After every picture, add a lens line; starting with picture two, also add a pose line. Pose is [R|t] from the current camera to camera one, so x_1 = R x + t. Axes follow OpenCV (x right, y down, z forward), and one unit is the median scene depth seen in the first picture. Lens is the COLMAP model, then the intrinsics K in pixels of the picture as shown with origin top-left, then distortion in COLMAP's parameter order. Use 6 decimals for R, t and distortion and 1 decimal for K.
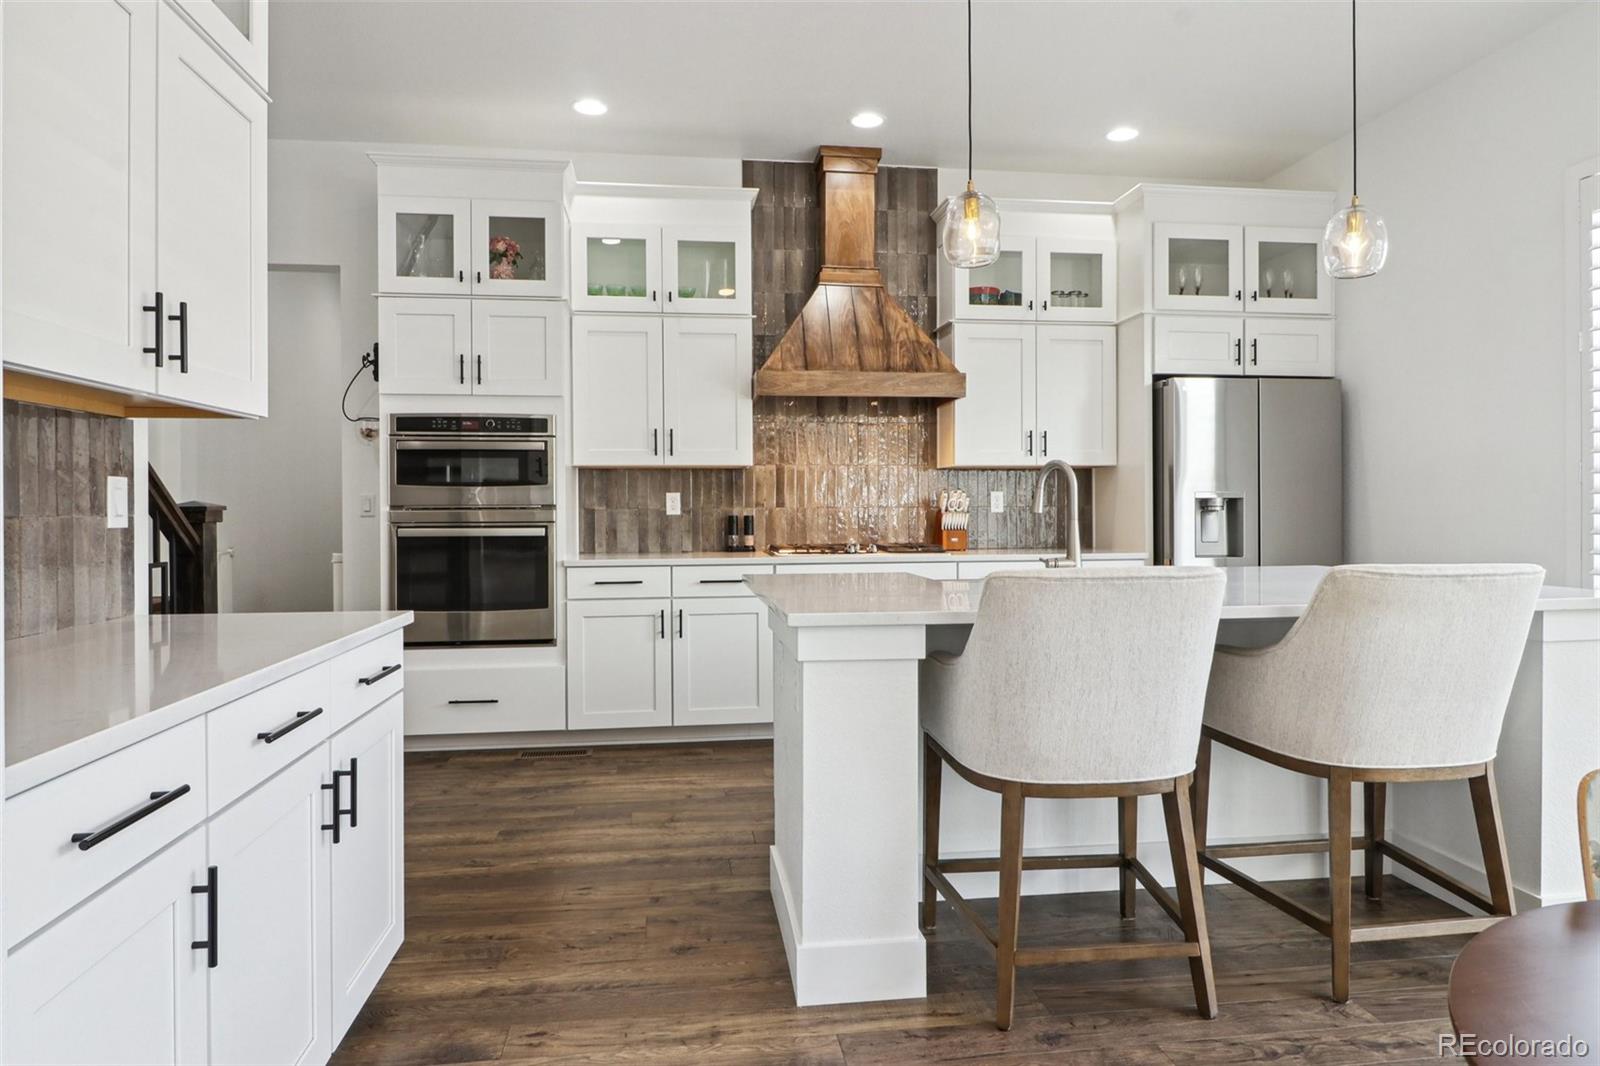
lens RADIAL K [[960.2, 0, 800.8], [0, 960.2, 513.6], [0, 0, 1]] dist [0.003497, -0.008646]
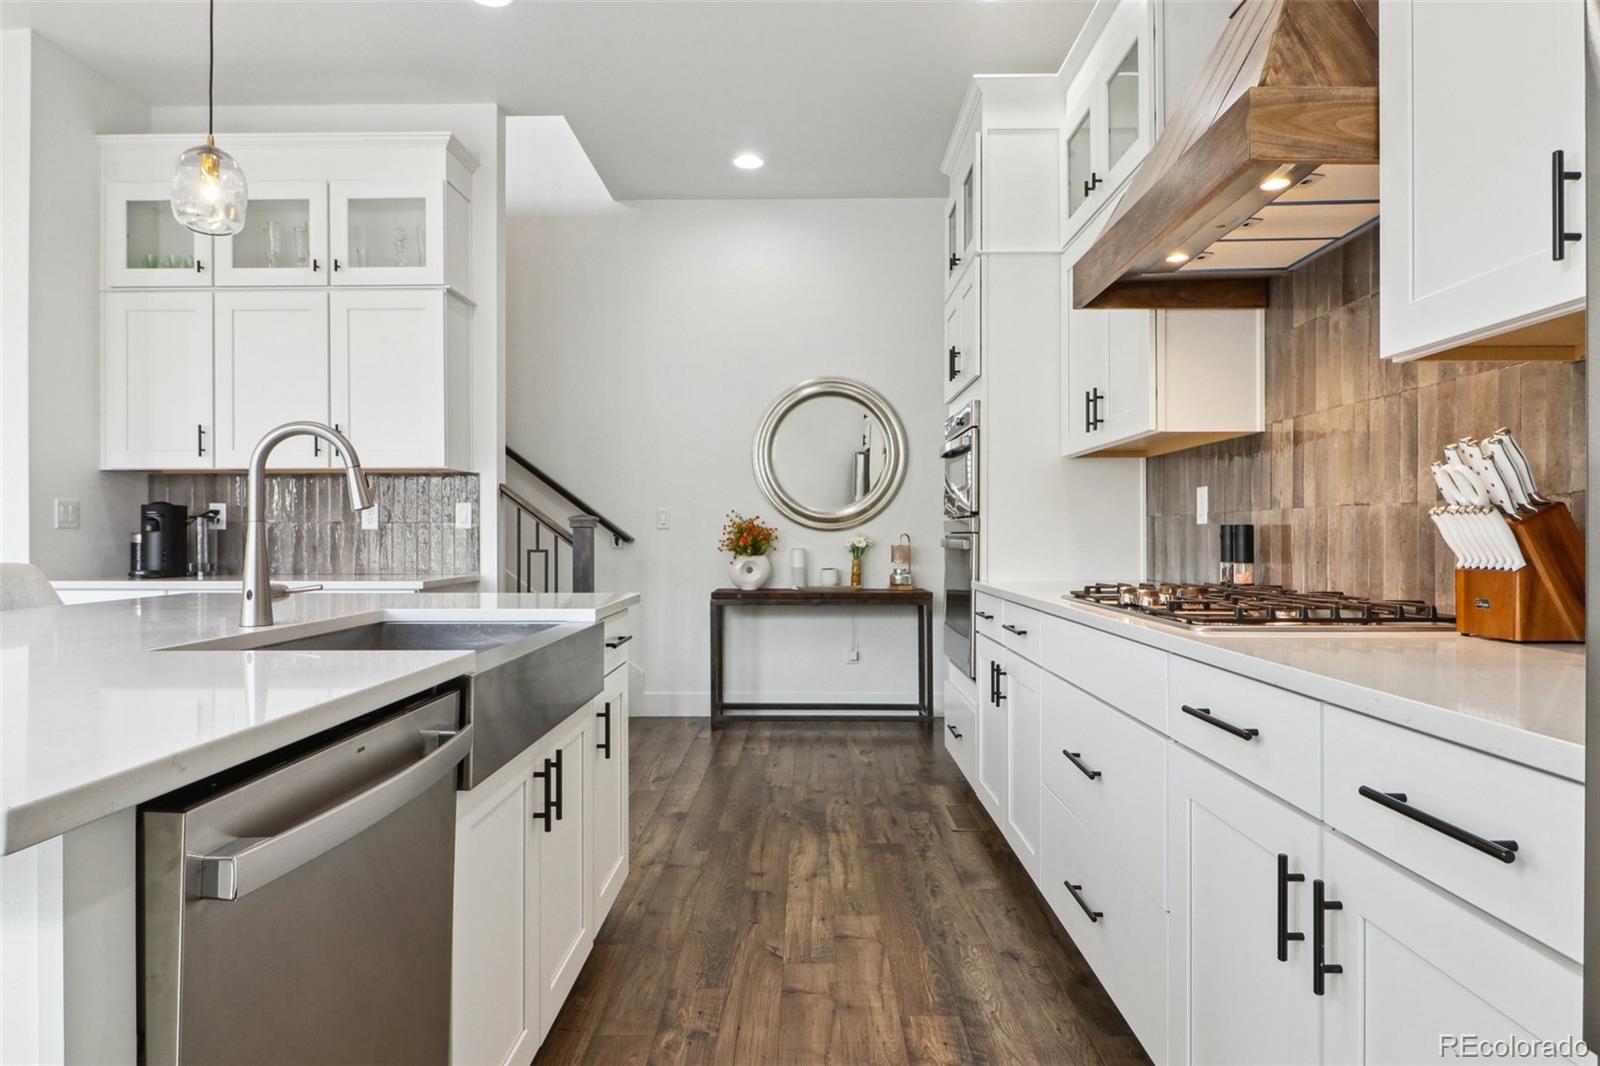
lens RADIAL K [[960.2, 0, 803.7], [0, 960.2, 538.7], [0, 0, 1]] dist [0.003497, -0.008646]
pose [[-0.146036, 0.009106, -0.989237, 0.506611], [-0.005836, 0.999932, 0.010066, 0.005461], [0.989262, 0.007243, -0.145973, 0.876935]]
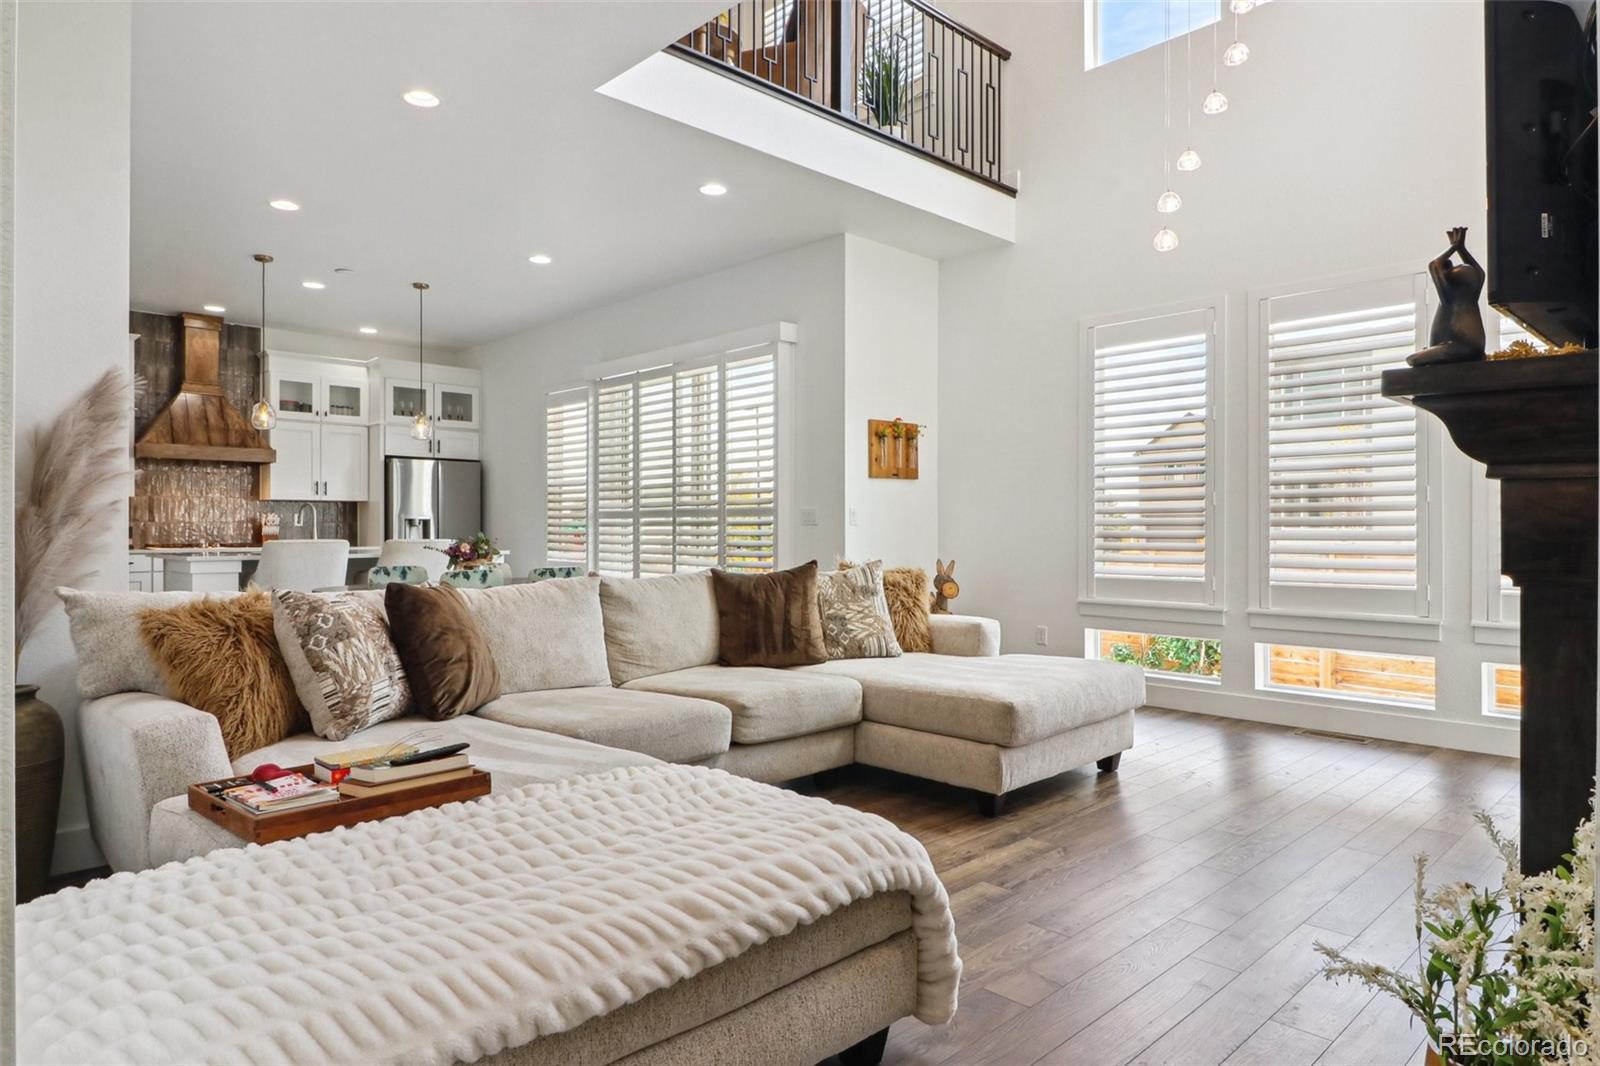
lens RADIAL K [[960.2, 0, 801.1], [0, 960.2, 531.6], [0, 0, 1]] dist [0.003497, -0.008646]
pose [[0.808448, 0.004782, 0.588548, -0.094744], [-0.000660, 0.999974, -0.007219, 0.022995], [-0.588567, 0.005447, 0.808430, -1.053944]]
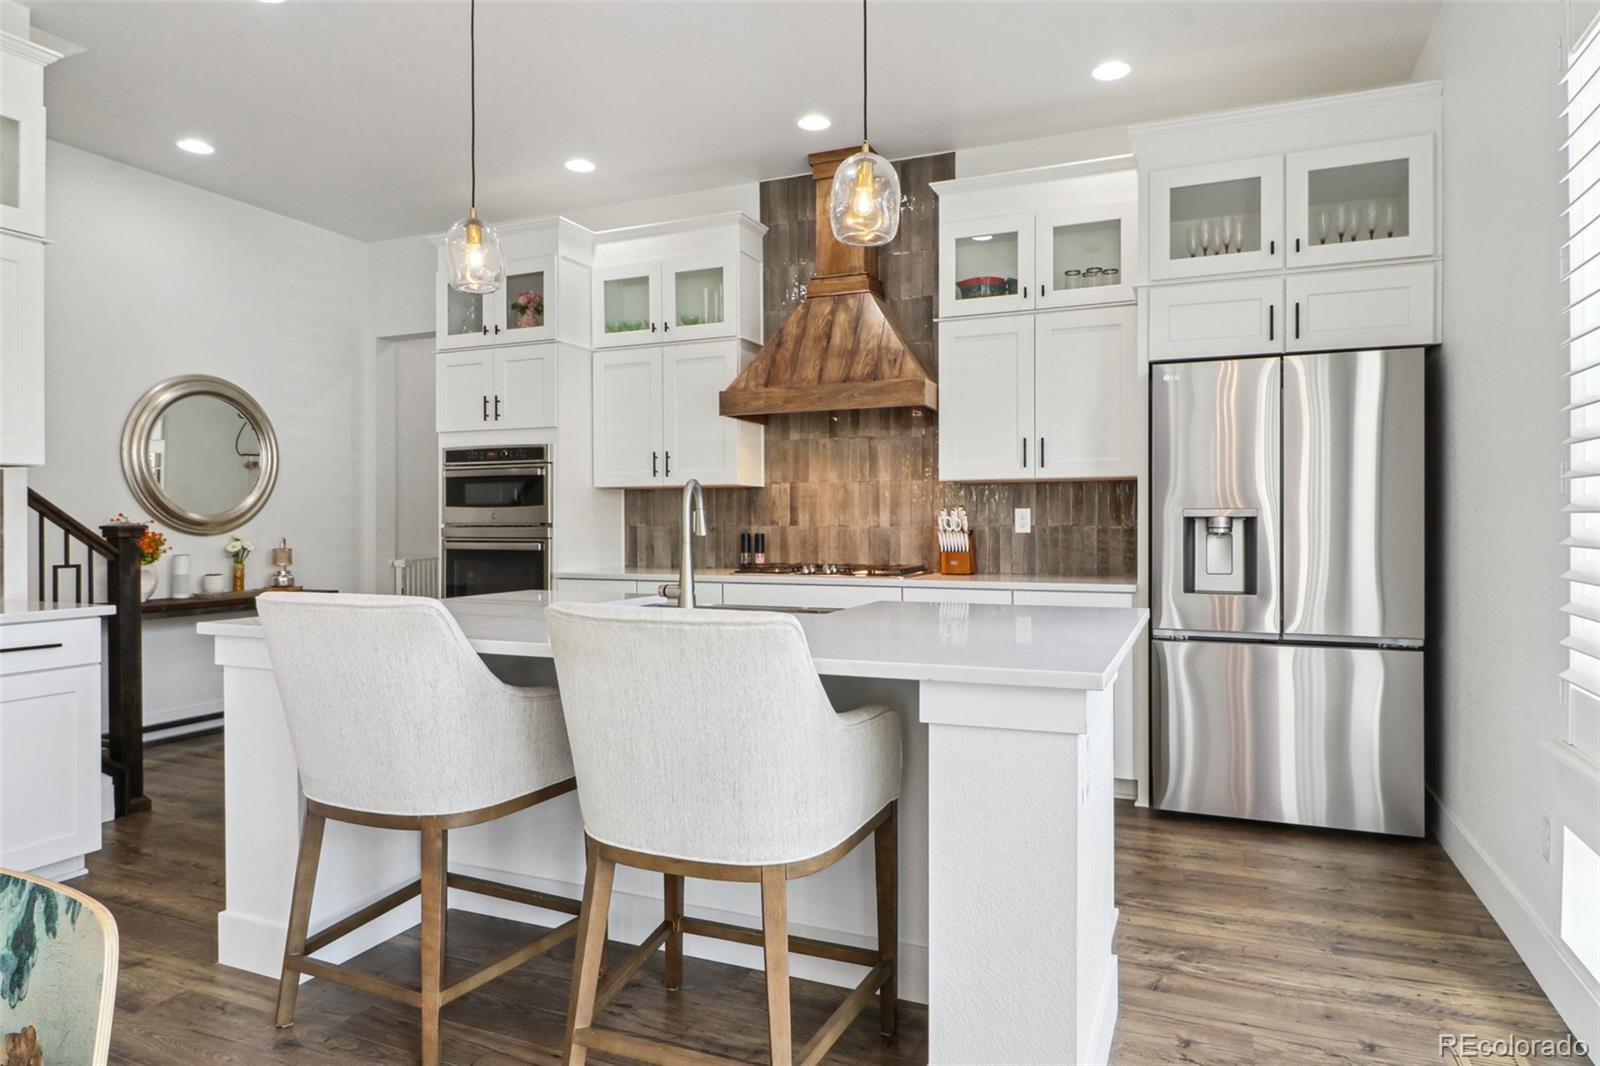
lens RADIAL K [[960.2, 0, 794.6], [0, 960.2, 525.9], [0, 0, 1]] dist [0.003497, -0.008646]
pose [[0.857269, 0.005065, -0.514844, 0.516850], [-0.005776, 0.999983, 0.000221, -0.007186], [0.514836, 0.002784, 0.857284, 0.160928]]
